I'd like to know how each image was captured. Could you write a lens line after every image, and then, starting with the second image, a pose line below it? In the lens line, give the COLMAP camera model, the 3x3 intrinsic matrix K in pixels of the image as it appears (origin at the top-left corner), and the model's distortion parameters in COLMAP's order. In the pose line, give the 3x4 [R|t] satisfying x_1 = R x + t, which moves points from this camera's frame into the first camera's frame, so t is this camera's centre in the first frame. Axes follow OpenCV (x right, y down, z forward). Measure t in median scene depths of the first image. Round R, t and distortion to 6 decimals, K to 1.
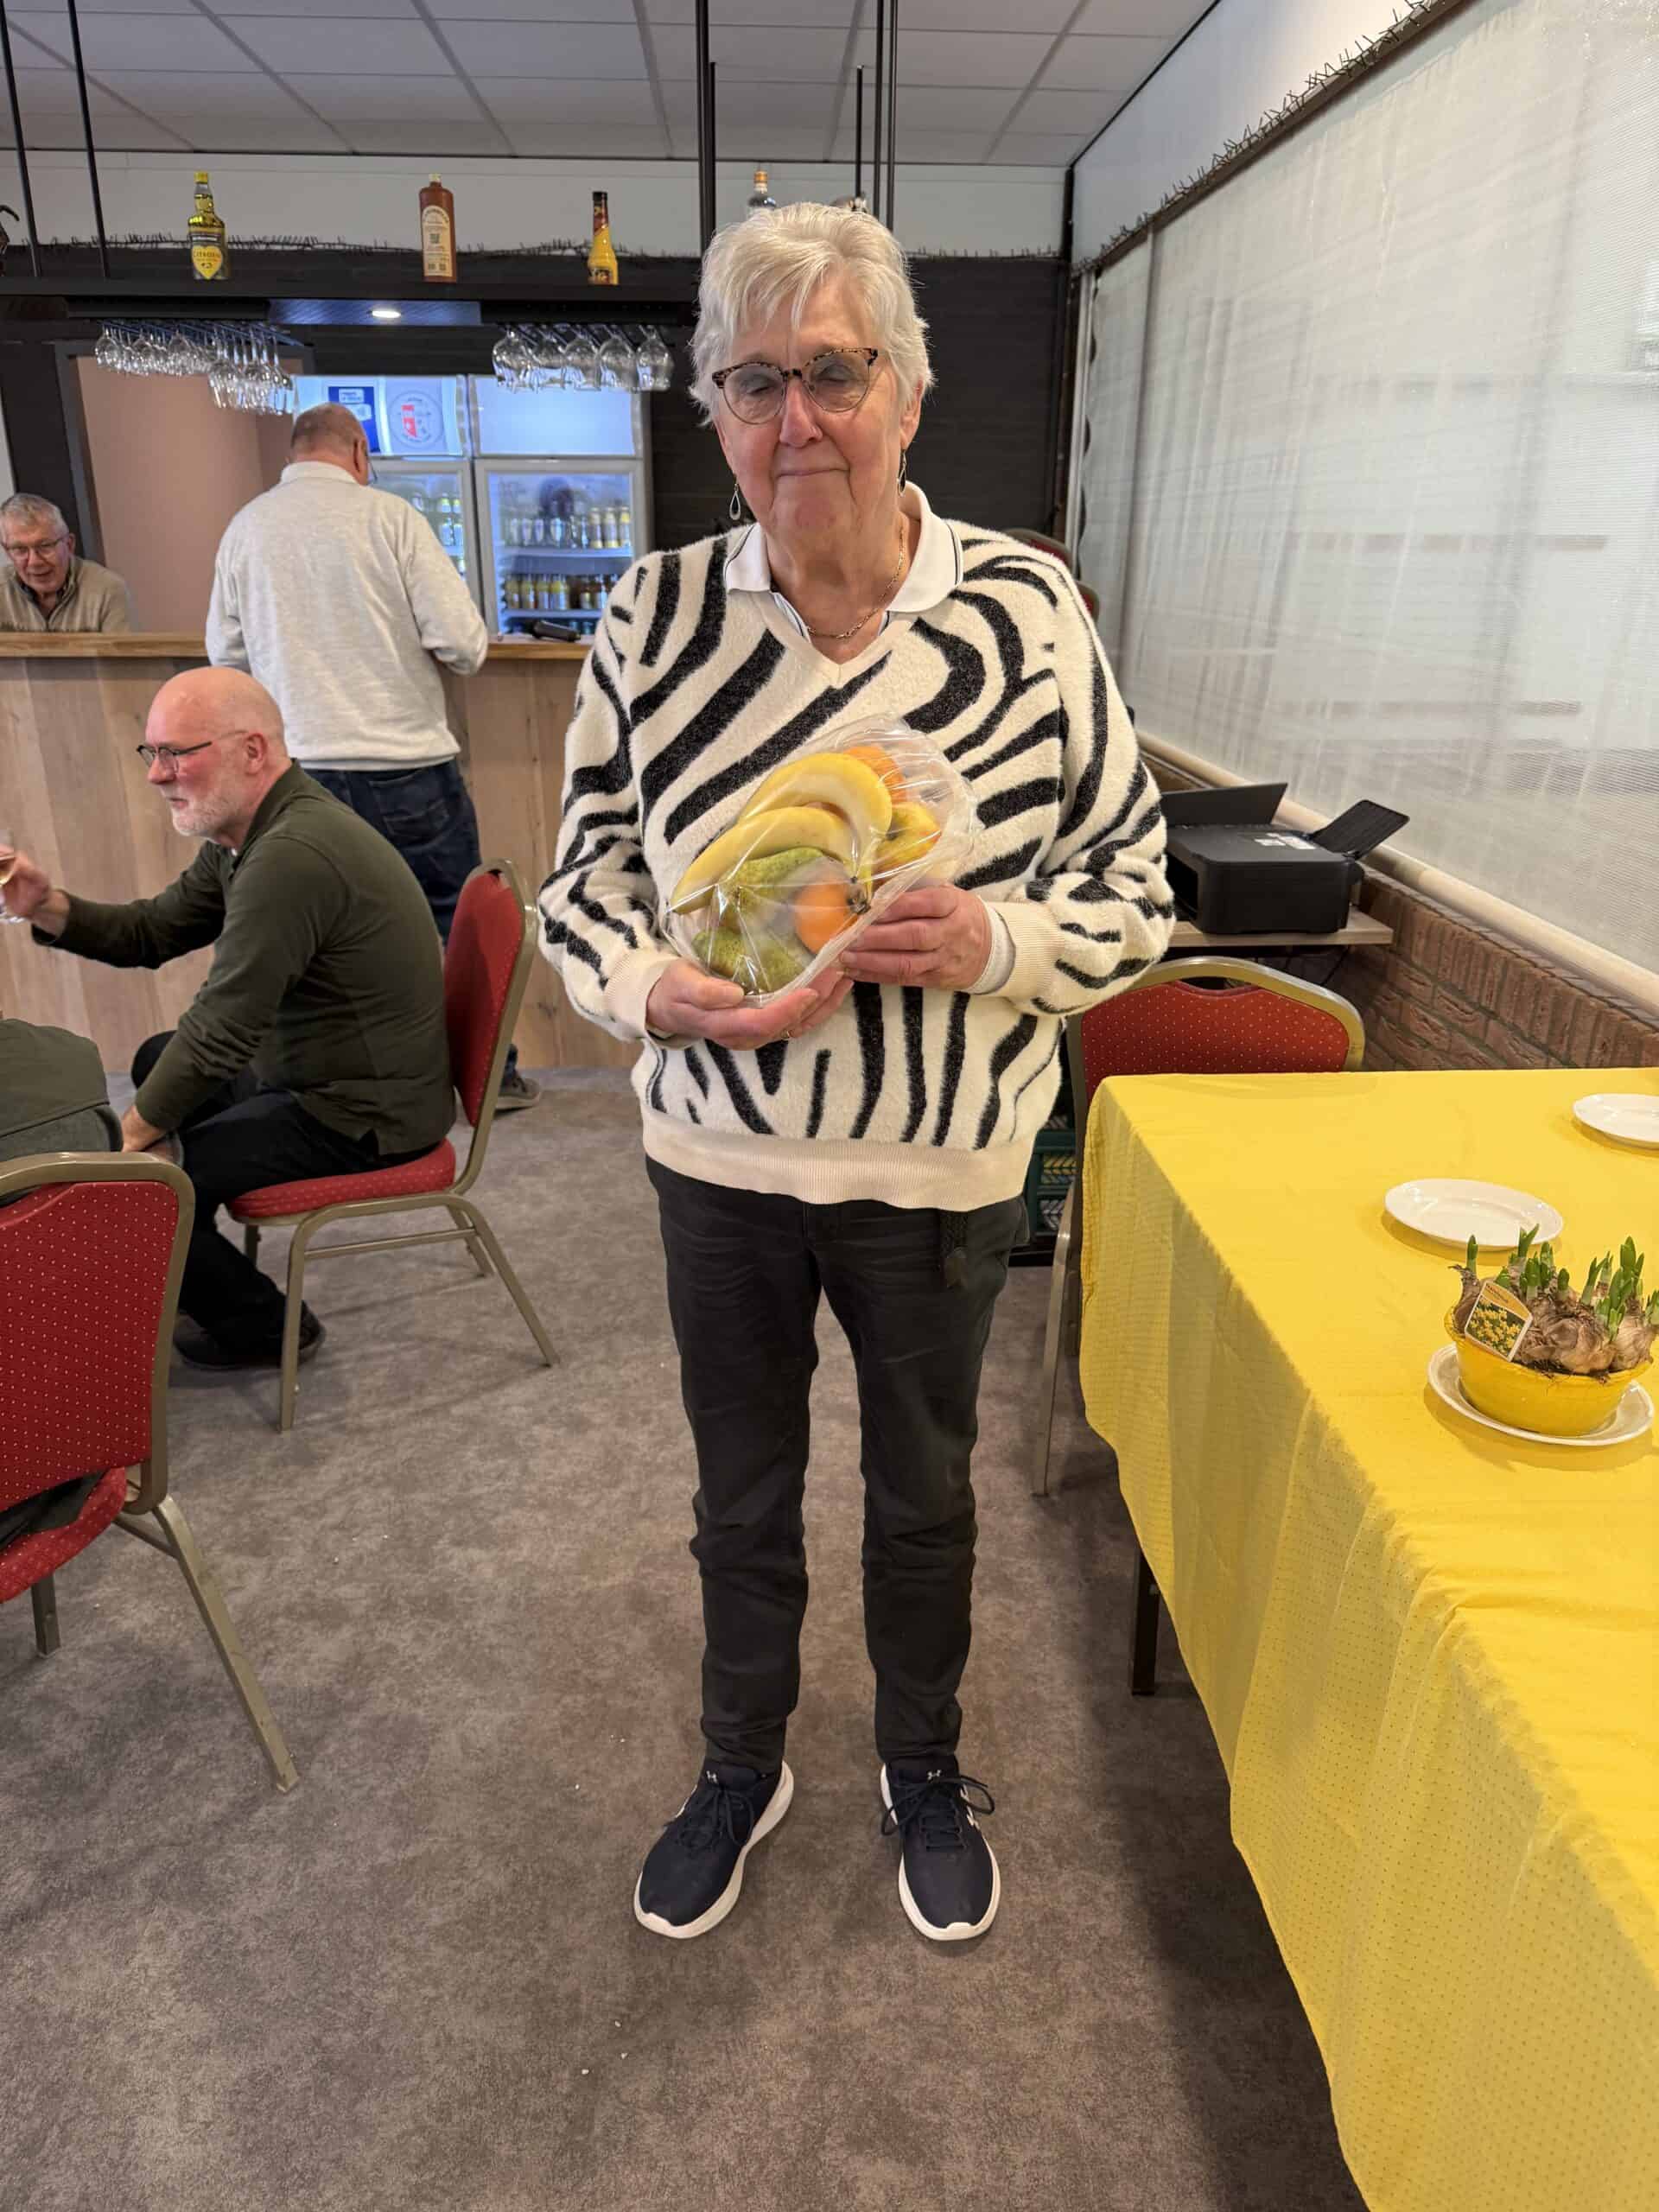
lens RADIAL K [[1563.7, 0, 833.9], [0, 1563.7, 1112.3], [0, 0, 1]] dist [0.005412, -0.010399]
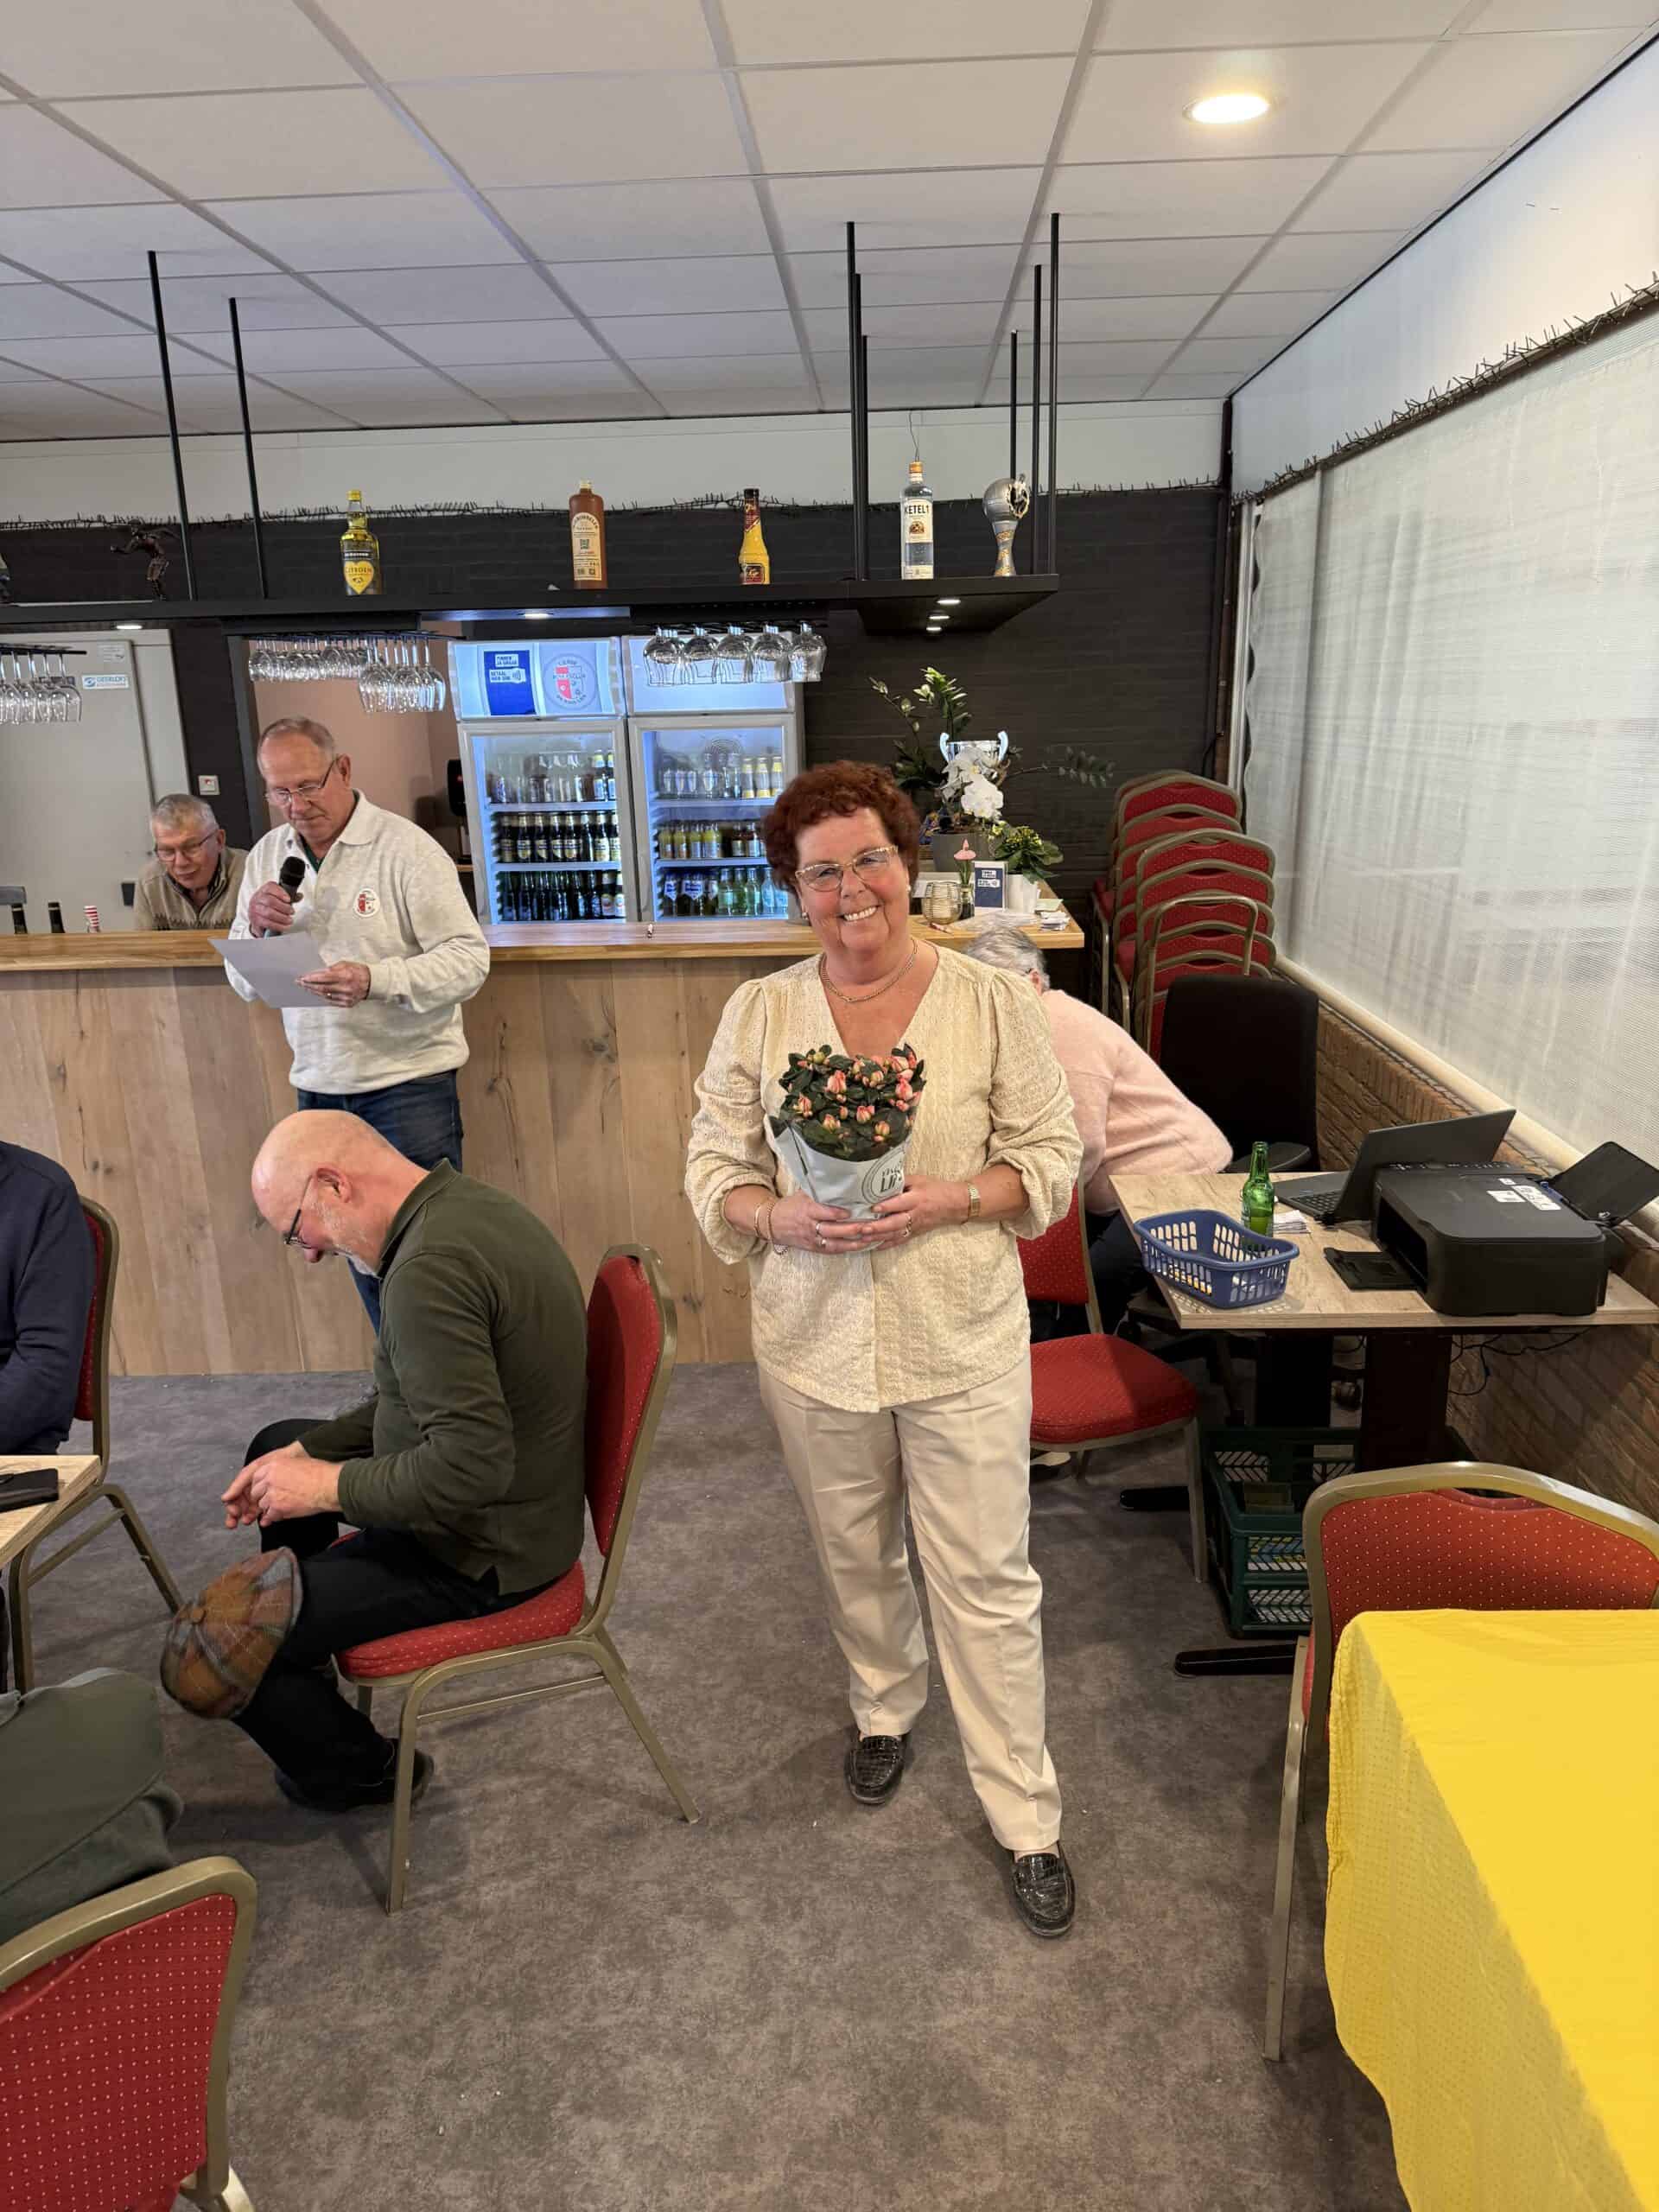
lens RADIAL K [[1546.2, 0, 840.8], [0, 1546.2, 1115.9], [0, 0, 1]] dist [0.051084, -0.069879]
pose [[0.995816, -0.010478, -0.090781, -0.013028], [0.002679, 0.996325, -0.085611, -0.152199], [0.091345, 0.085010, 0.992184, 0.099145]]
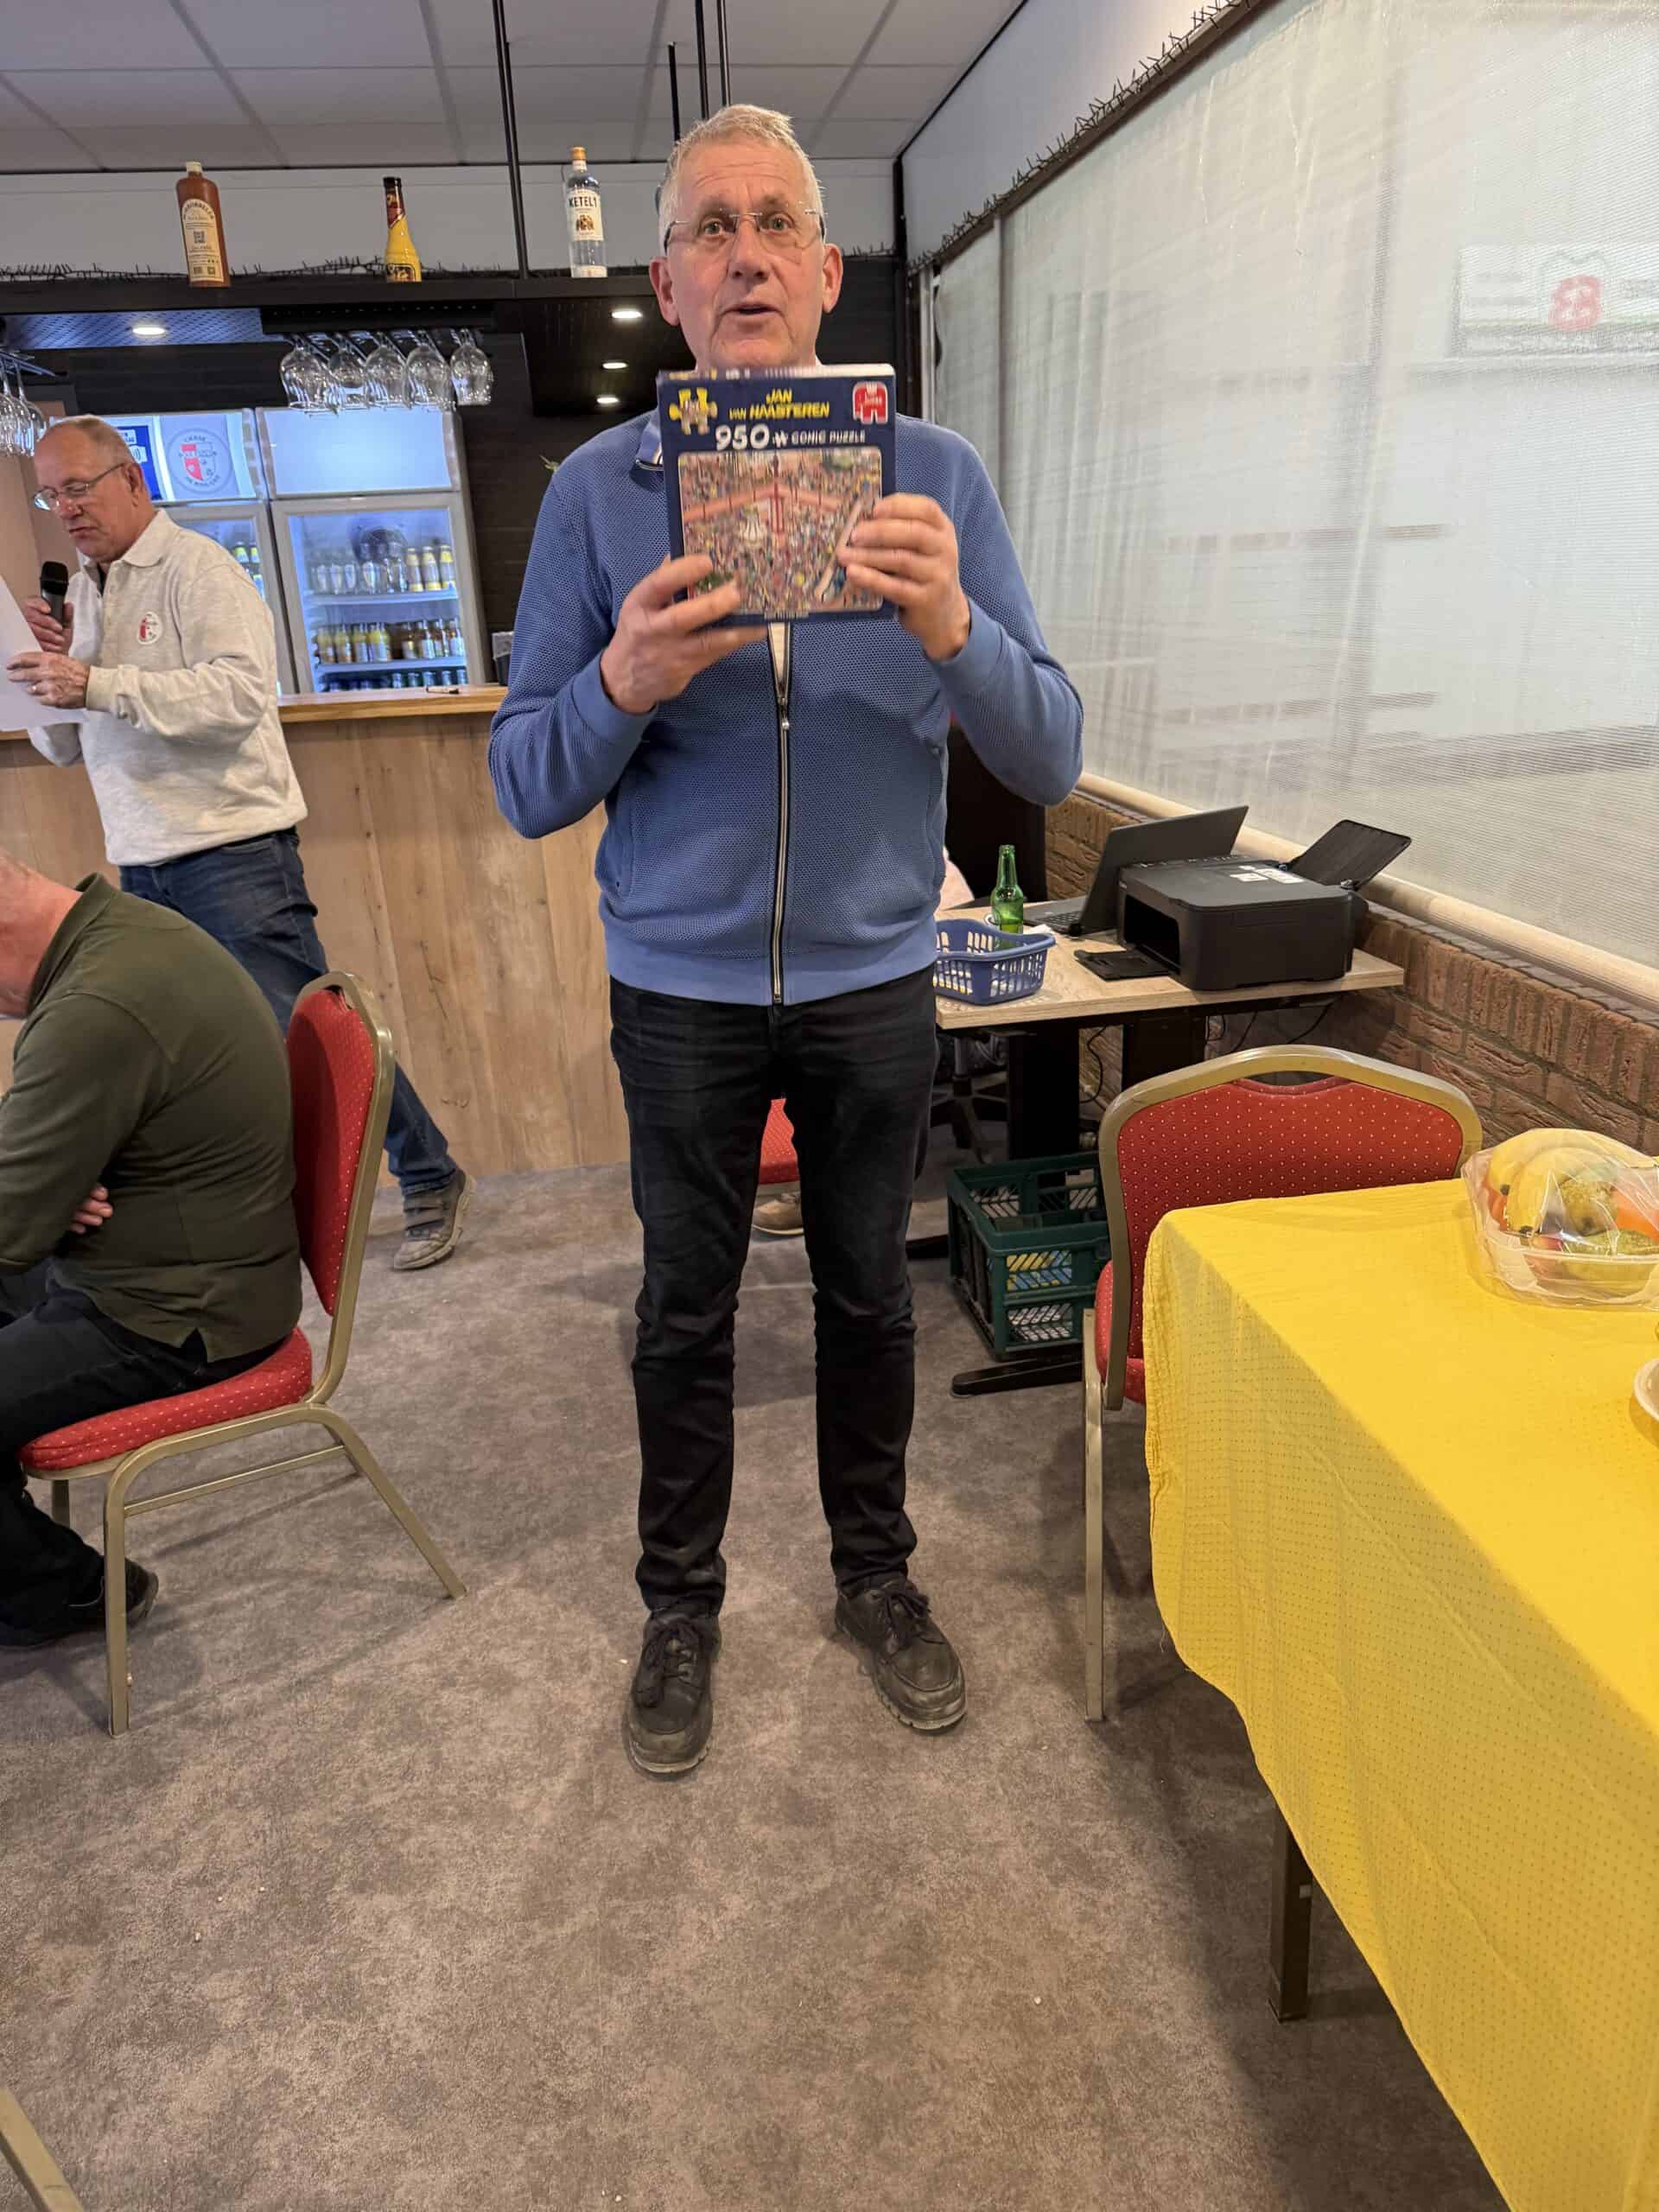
lens RADIAL K [[1567.0, 0, 834.6], [0, 1567.0, 1113.4], [0, 0, 1]] dist [0.000467, -0.005944]
pose [[0.992297, -0.087050, 0.088137, -0.037209], [0.088653, 0.995958, -0.014439, -0.053700], [-0.086524, 0.022141, 0.996004, 0.172576]]
